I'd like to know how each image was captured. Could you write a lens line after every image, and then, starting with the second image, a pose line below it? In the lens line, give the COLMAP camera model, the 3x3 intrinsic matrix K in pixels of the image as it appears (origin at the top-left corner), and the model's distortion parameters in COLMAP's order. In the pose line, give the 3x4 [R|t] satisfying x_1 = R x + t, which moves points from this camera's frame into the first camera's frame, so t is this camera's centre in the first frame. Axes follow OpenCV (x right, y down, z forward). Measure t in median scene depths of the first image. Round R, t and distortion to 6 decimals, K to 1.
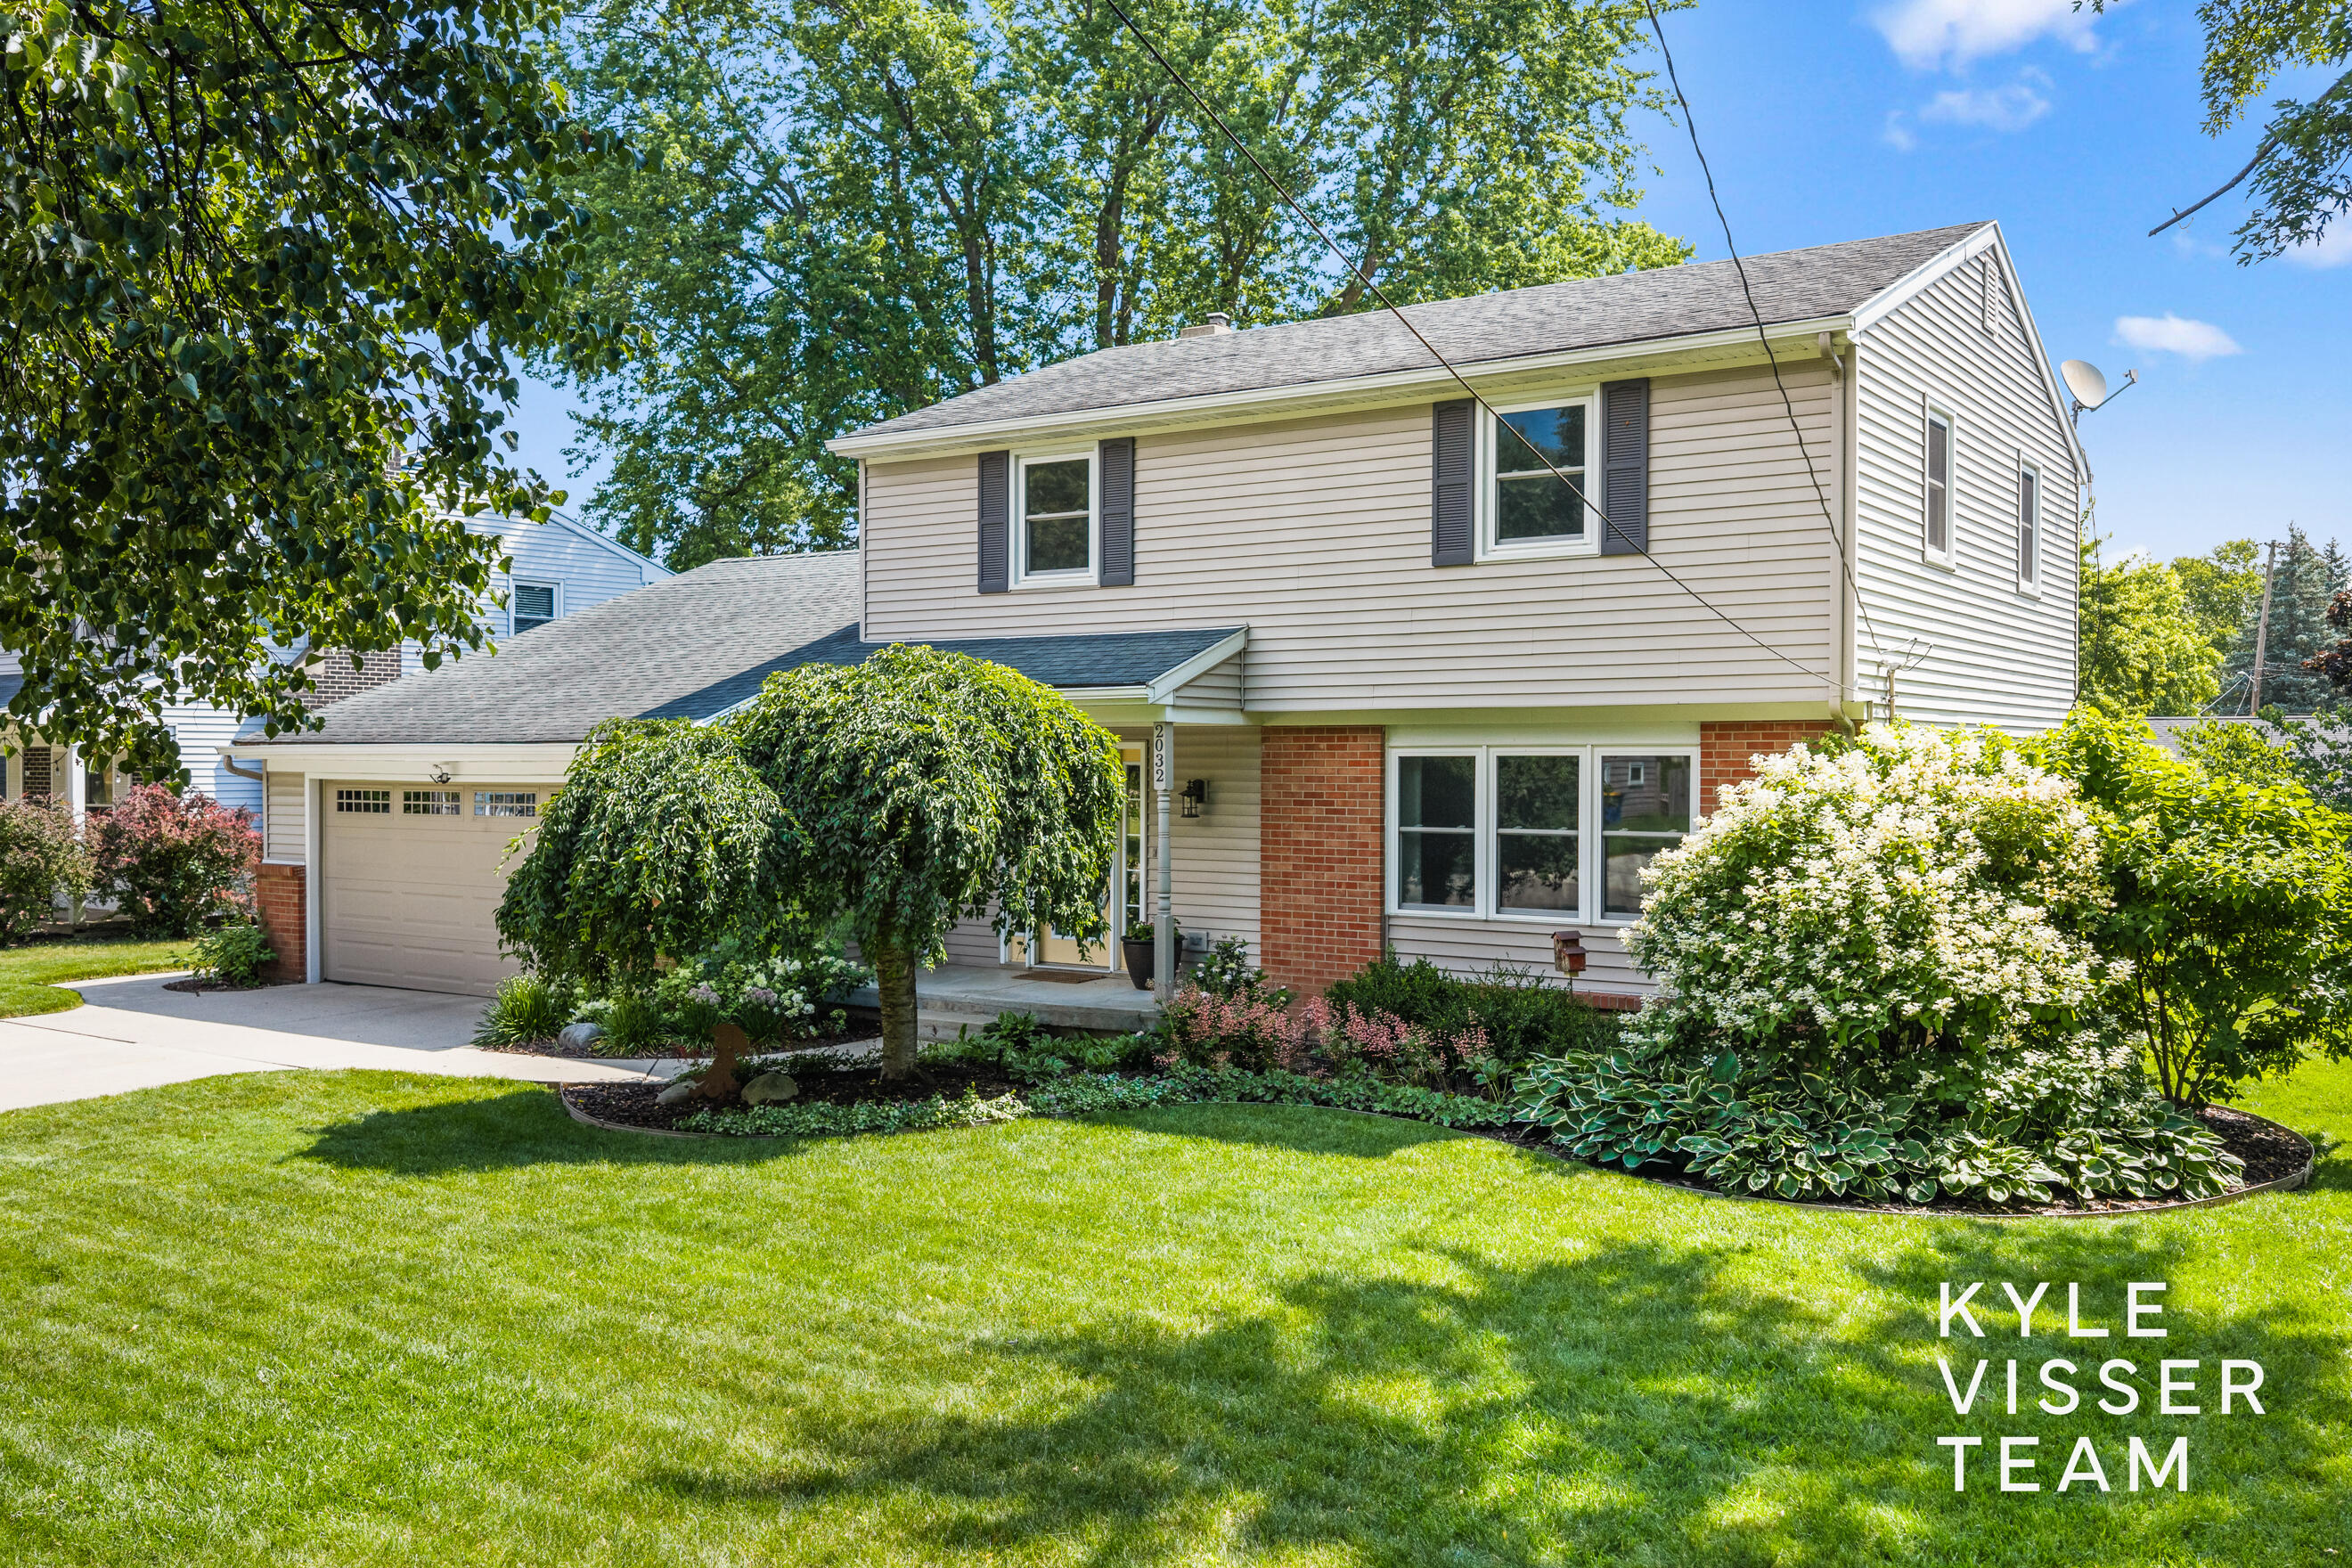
lens RADIAL K [[1966.7, 0, 1176.1], [0, 1966.7, 783.8], [0, 0, 1]] dist [0.064865, 0.001901]
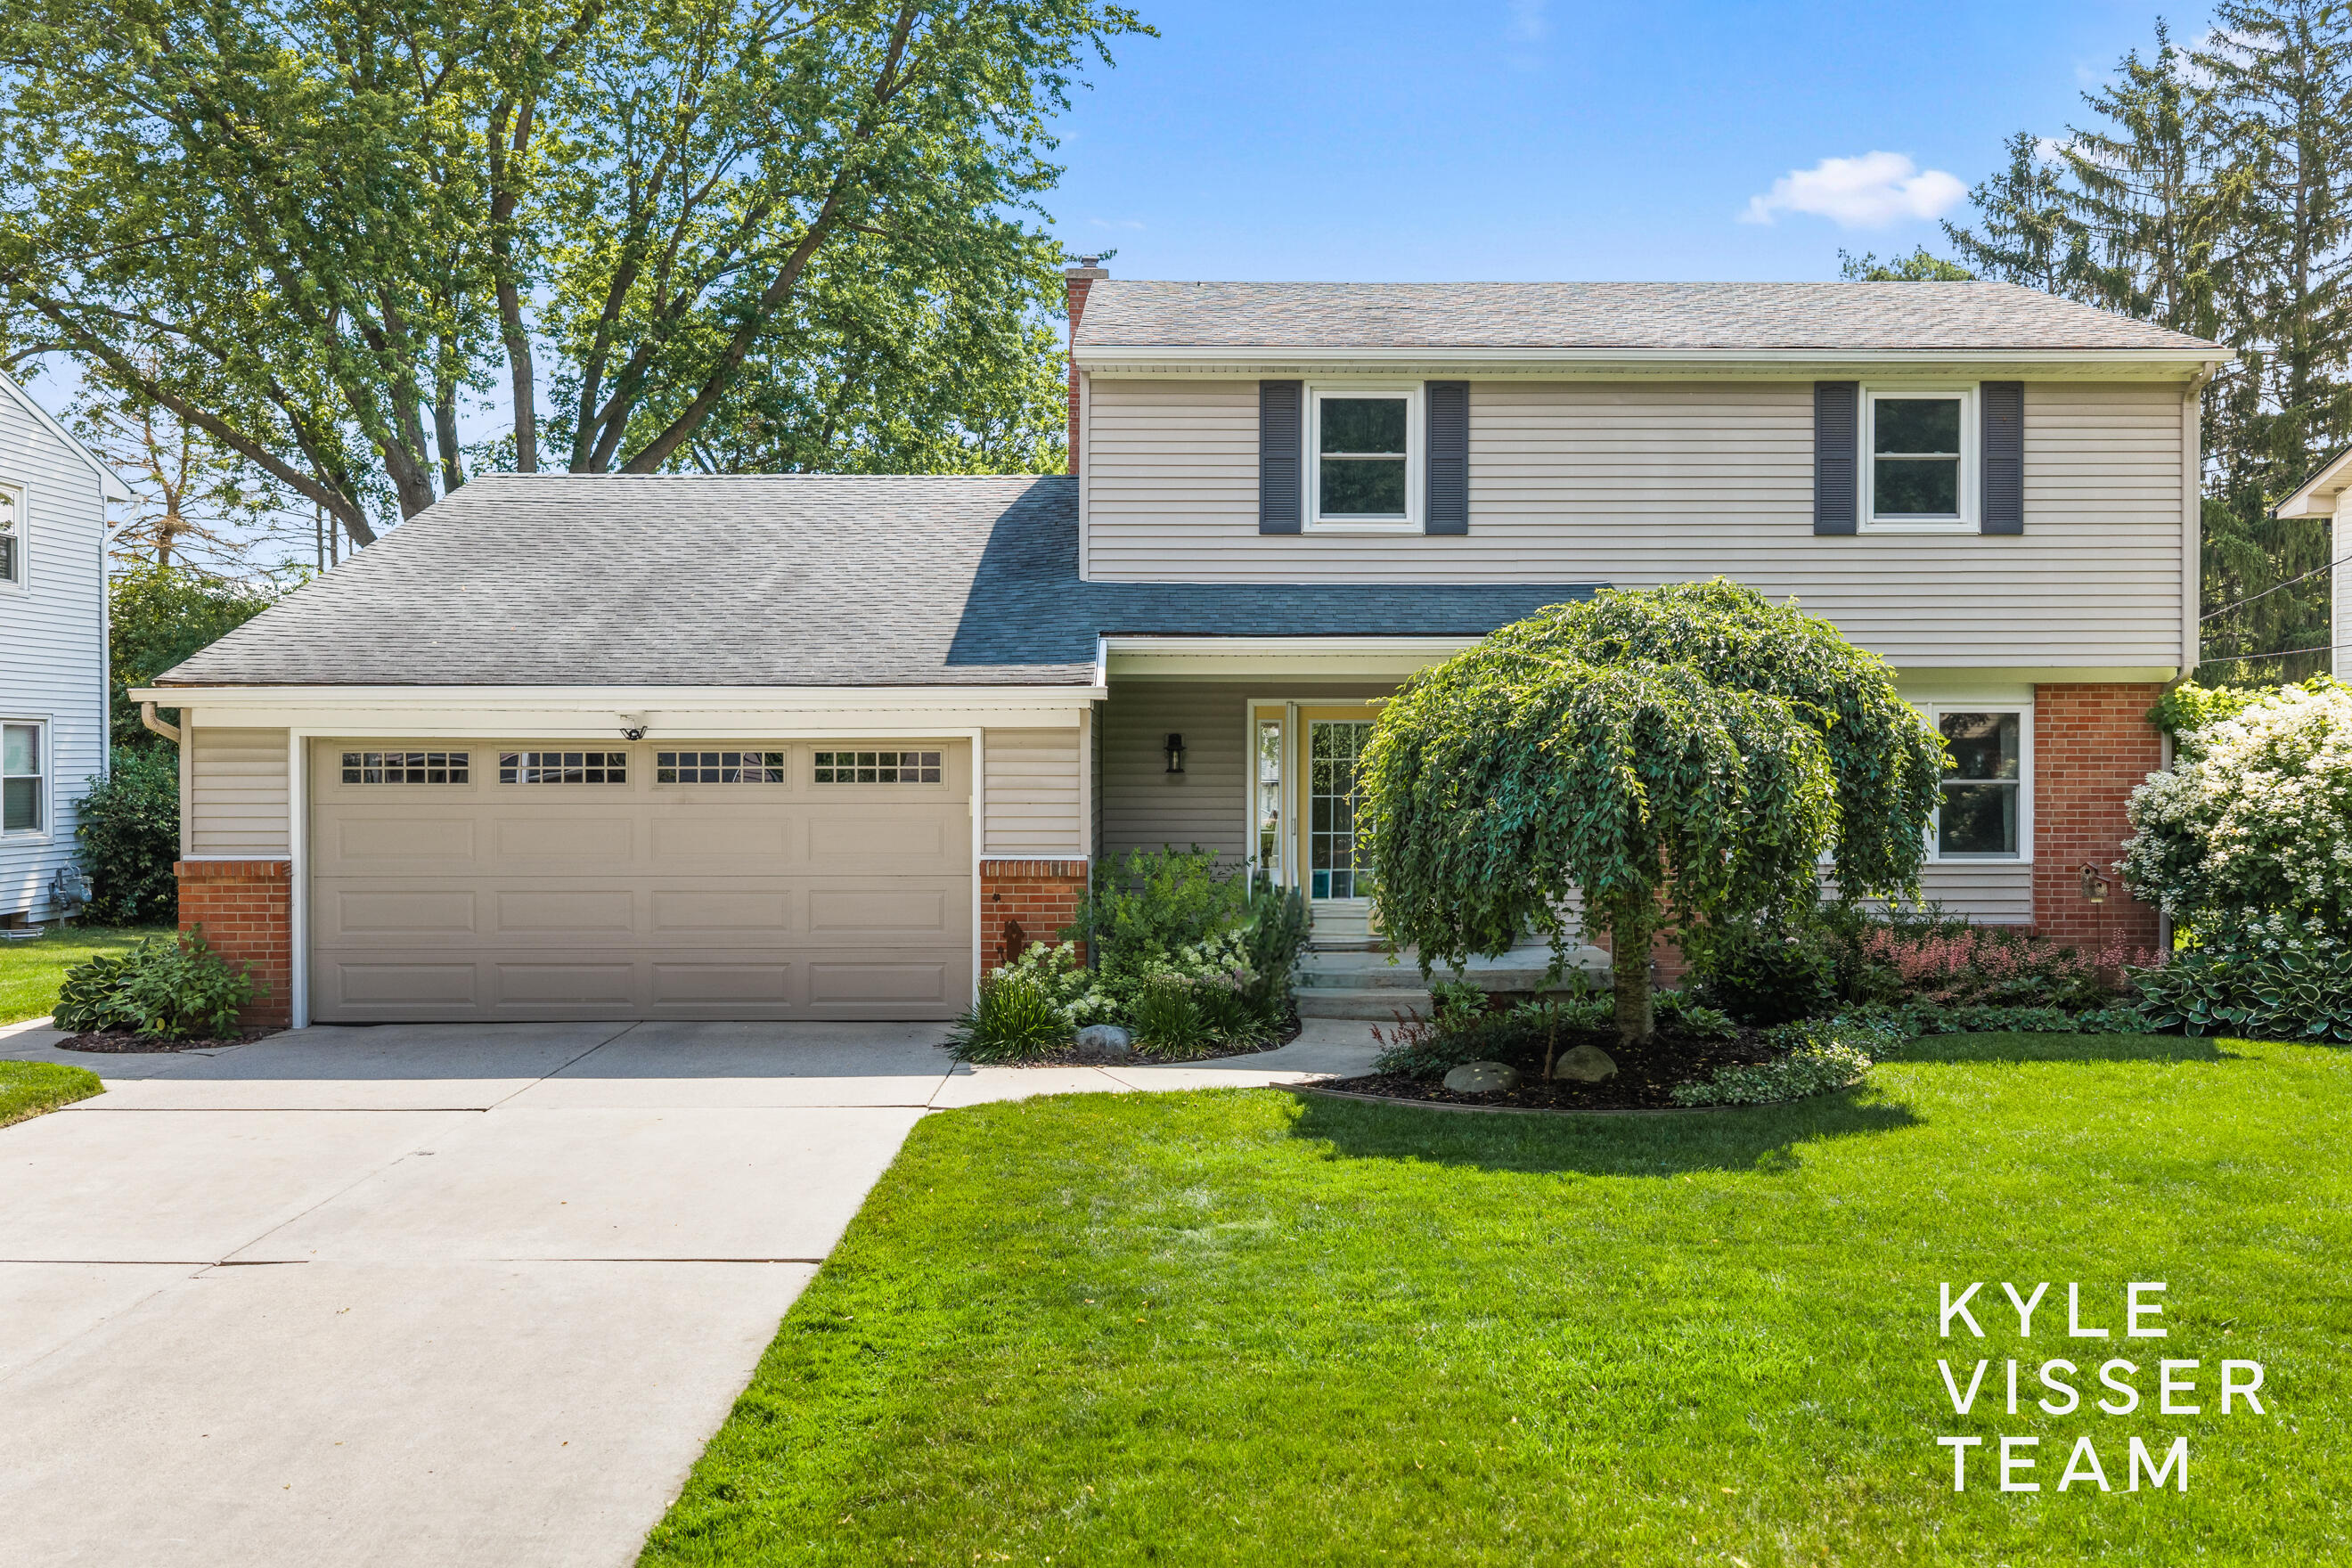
lens RADIAL K [[1694.0, 0, 1174.1], [0, 1694.0, 731.7], [0, 0, 1]] dist [0.038710, -0.001192]
pose [[0.827387, -0.001366, 0.561630, -0.611865], [0.003852, 0.999987, -0.003244, -0.001421], [-0.561618, 0.004847, 0.827382, 0.388654]]
